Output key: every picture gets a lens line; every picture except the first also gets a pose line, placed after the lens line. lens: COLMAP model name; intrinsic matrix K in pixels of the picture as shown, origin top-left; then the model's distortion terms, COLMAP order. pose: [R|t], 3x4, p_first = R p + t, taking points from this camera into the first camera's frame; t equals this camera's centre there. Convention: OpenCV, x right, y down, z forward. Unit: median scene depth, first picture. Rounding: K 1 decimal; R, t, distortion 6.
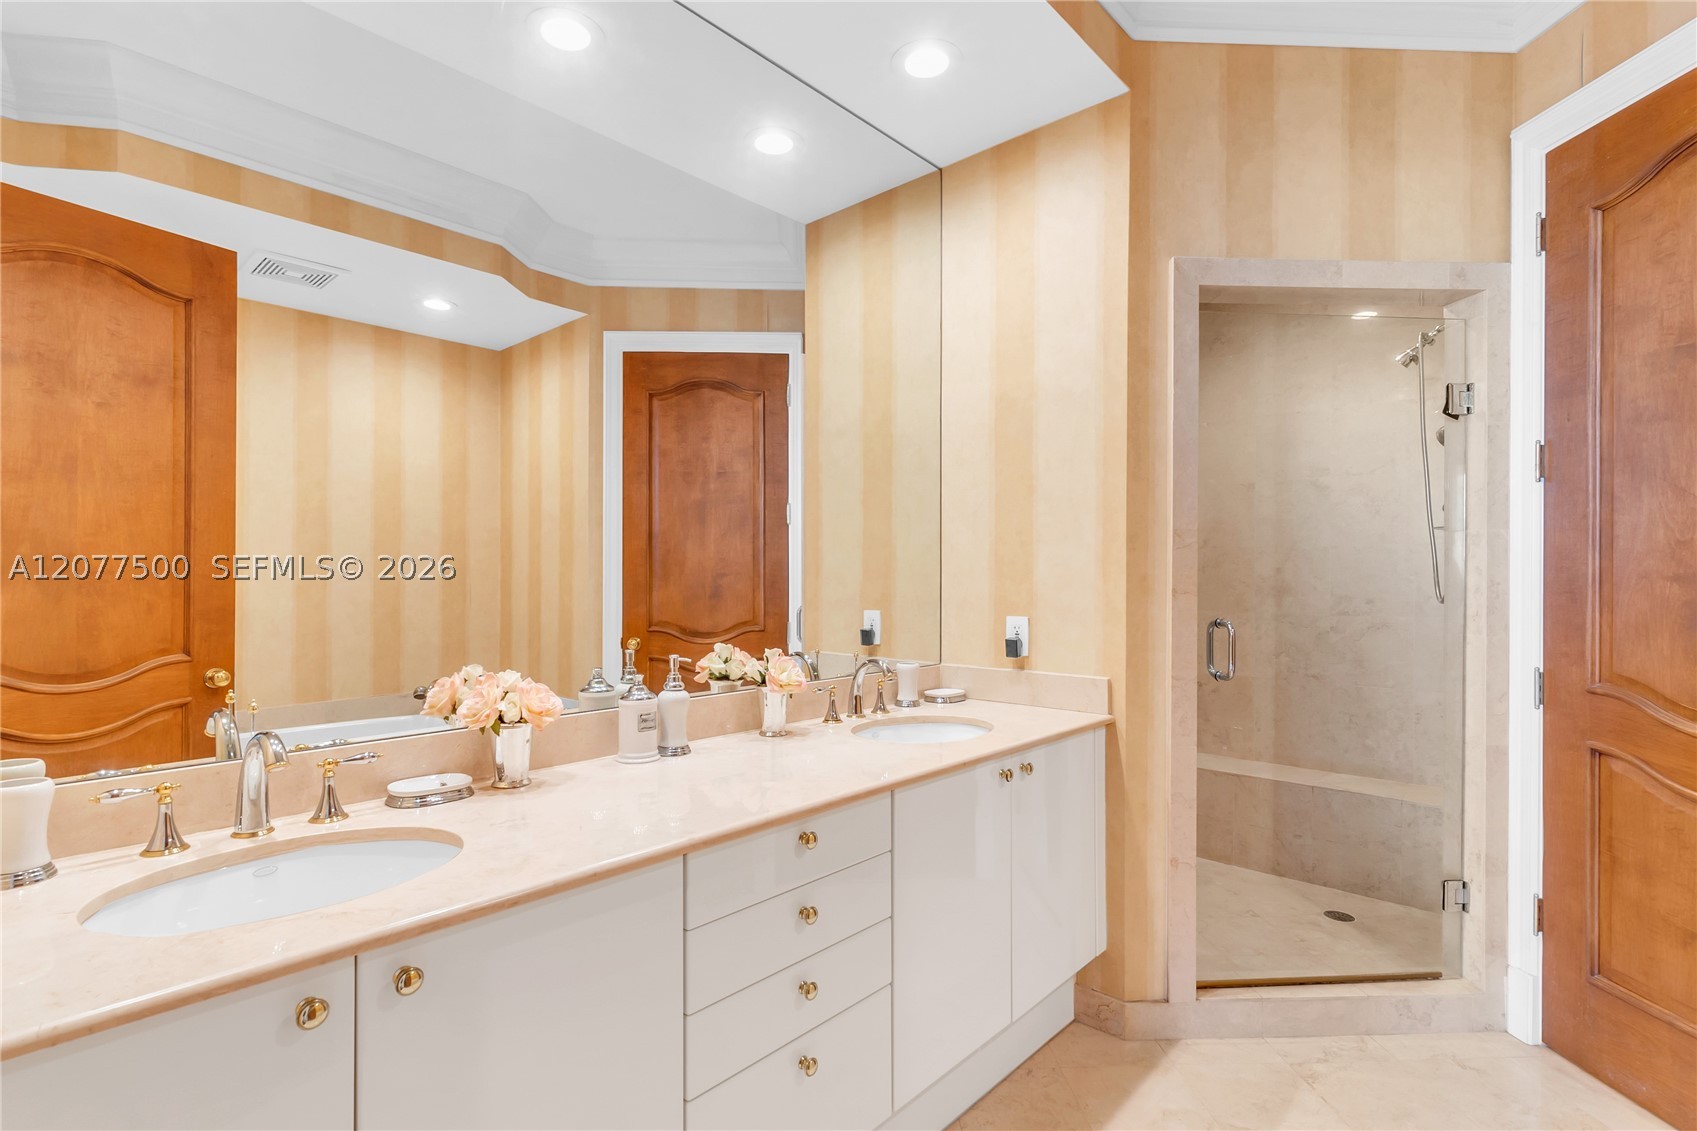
lens RADIAL K [[802.3, 0, 844.4], [0, 802.3, 570.8], [0, 0, 1]] dist [-0.002595, -0.000537]
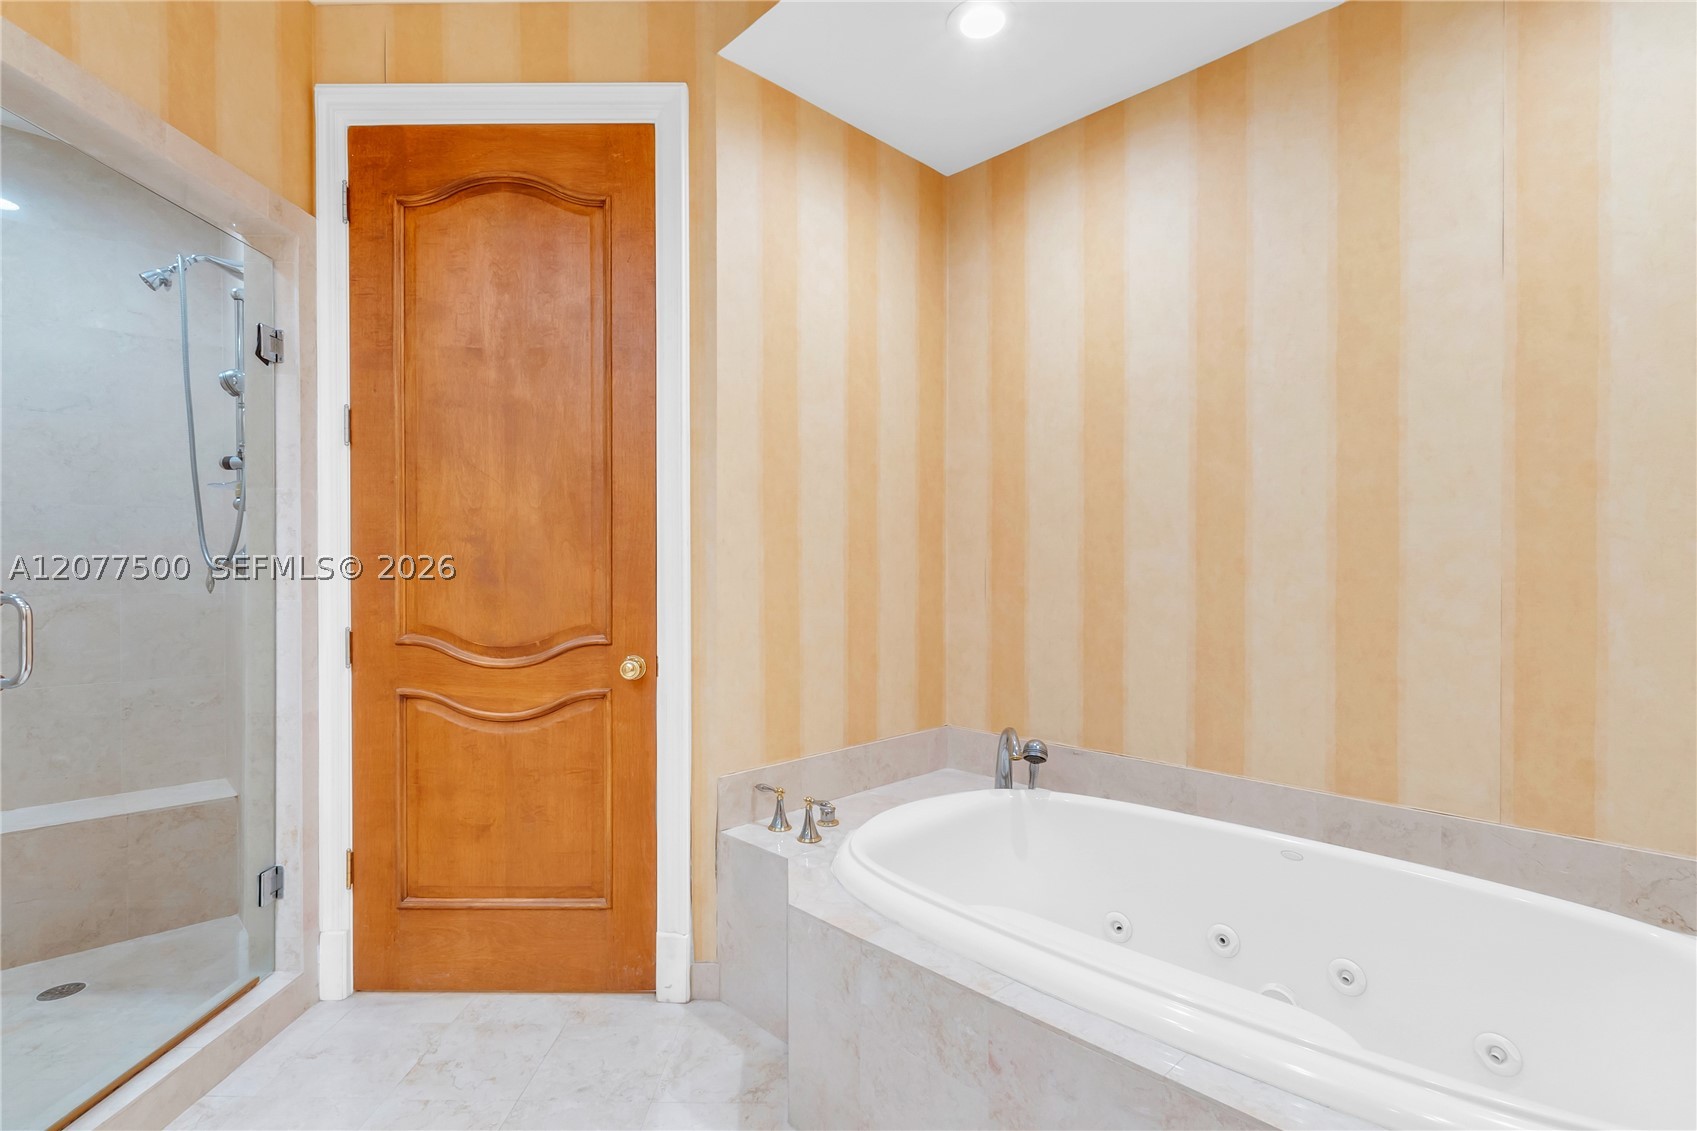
lens RADIAL K [[802.3, 0, 844.8], [0, 802.3, 566.9], [0, 0, 1]] dist [-0.002595, -0.000537]
pose [[0.061633, -0.007324, 0.998072, -0.121573], [-0.001607, 0.999971, 0.007438, 0.037219], [-0.998098, -0.002062, 0.061620, 0.322908]]
